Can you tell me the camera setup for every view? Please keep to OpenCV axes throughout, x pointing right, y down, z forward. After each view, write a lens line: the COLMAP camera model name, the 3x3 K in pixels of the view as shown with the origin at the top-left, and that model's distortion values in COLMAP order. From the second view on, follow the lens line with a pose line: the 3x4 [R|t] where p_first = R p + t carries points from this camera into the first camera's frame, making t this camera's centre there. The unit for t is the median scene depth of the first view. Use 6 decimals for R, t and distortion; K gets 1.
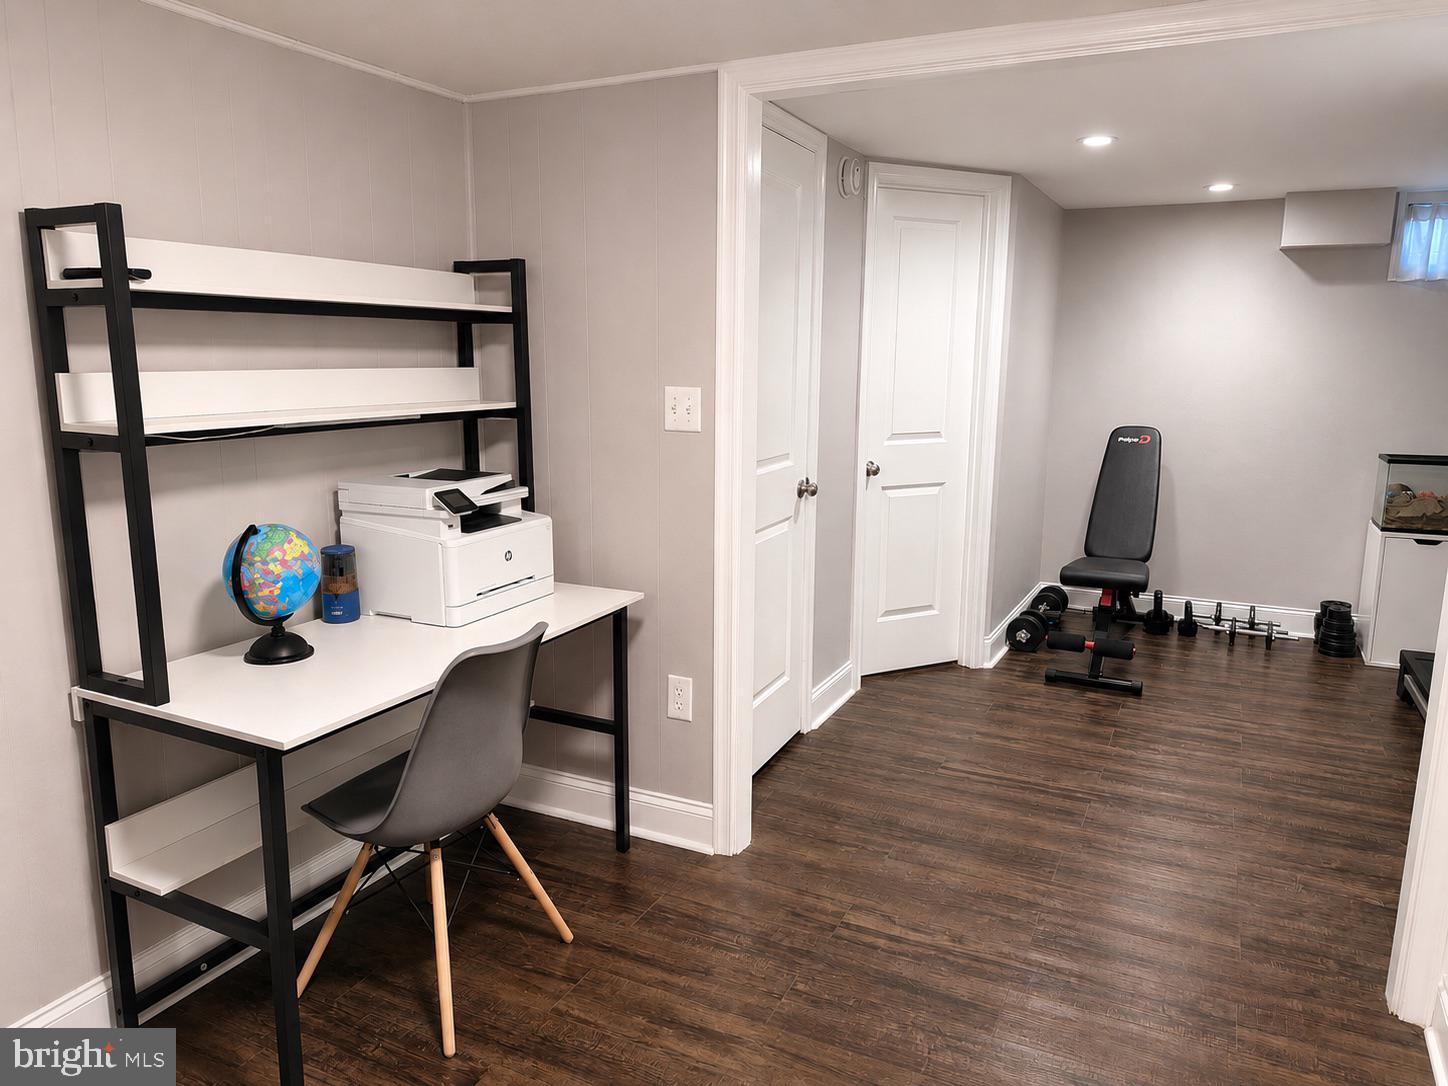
lens RADIAL K [[994.8, 0, 724.0], [0, 994.8, 543.0], [0, 0, 1]] dist [-0.004030, -0.002688]
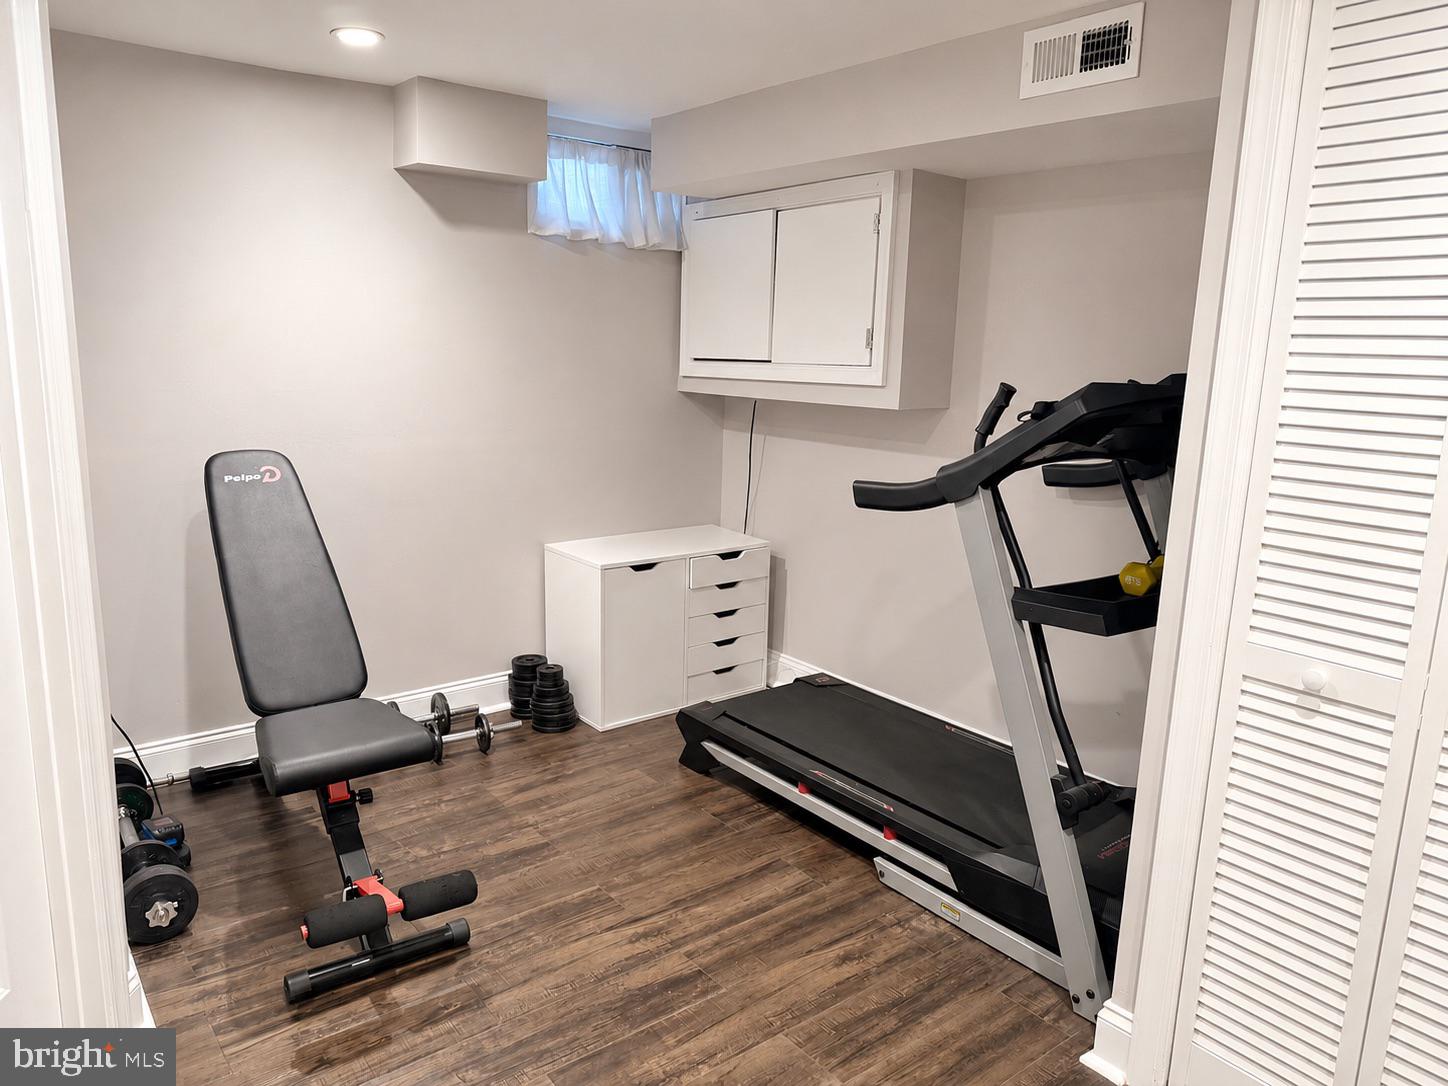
lens RADIAL K [[994.8, 0, 724.0], [0, 994.8, 543.0], [0, 0, 1]] dist [-0.004030, -0.002688]
pose [[0.423470, -0.166655, 0.890449, 0.015095], [0.126226, 0.984199, 0.124172, -0.101878], [-0.897073, 0.059815, 0.437815, 0.528912]]
